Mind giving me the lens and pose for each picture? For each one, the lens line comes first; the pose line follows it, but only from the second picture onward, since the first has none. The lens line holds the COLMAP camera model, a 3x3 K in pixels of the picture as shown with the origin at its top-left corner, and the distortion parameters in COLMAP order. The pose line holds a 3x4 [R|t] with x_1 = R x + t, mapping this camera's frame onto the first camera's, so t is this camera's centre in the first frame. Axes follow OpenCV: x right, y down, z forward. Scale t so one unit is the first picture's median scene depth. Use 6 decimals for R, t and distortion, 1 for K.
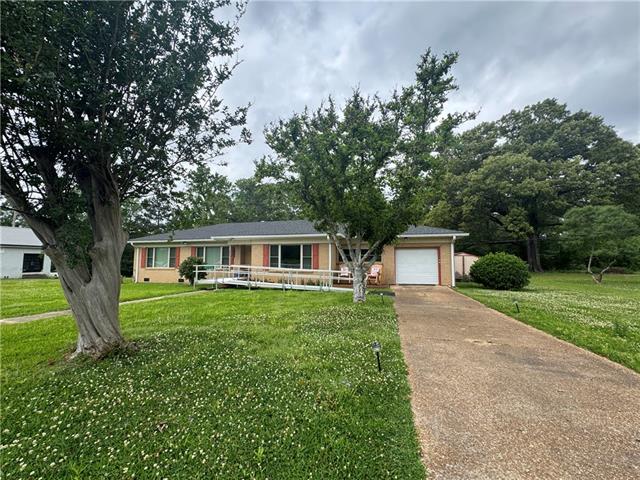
lens RADIAL K [[257.8, 0, 307.4], [0, 257.8, 238.9], [0, 0, 1]] dist [-0.004139, -0.000121]
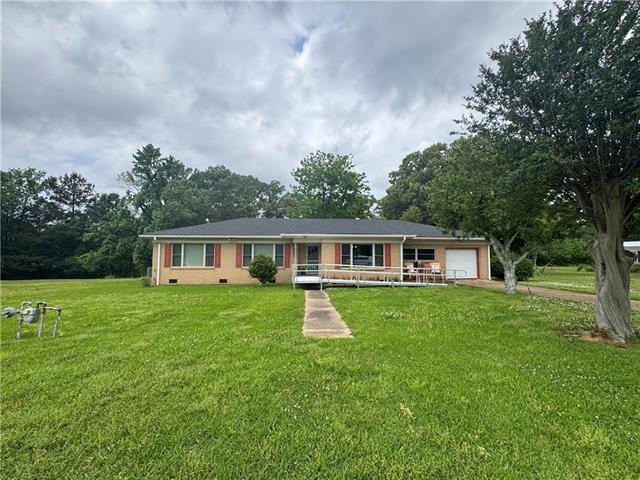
lens RADIAL K [[282.9, 0, 318.0], [0, 282.9, 243.4], [0, 0, 1]] dist [0.003567, 0.000121]
pose [[0.951381, 0.019450, 0.307403, -0.577349], [-0.027192, 0.999411, 0.020922, 0.001201], [-0.306815, -0.028263, 0.951349, -0.057779]]
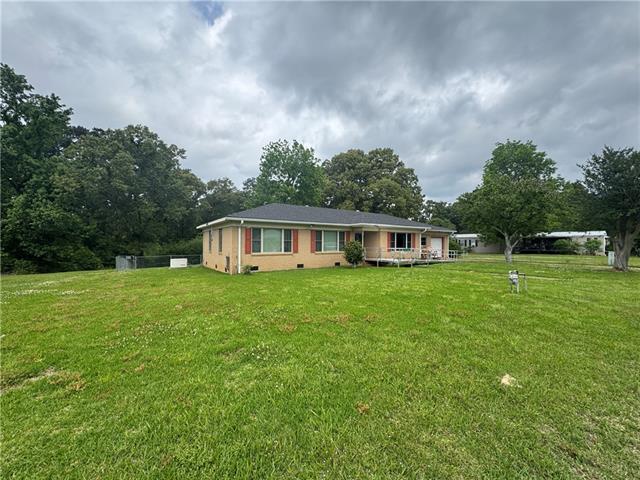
lens RADIAL K [[254.8, 0, 320.5], [0, 254.8, 244.1], [0, 0, 1]] dist [-0.001663, 0.000879]
pose [[0.607947, -0.003825, 0.793968, -1.416503], [-0.069356, 0.995910, 0.057904, 0.031273], [-0.790942, -0.090269, 0.605195, 0.467243]]
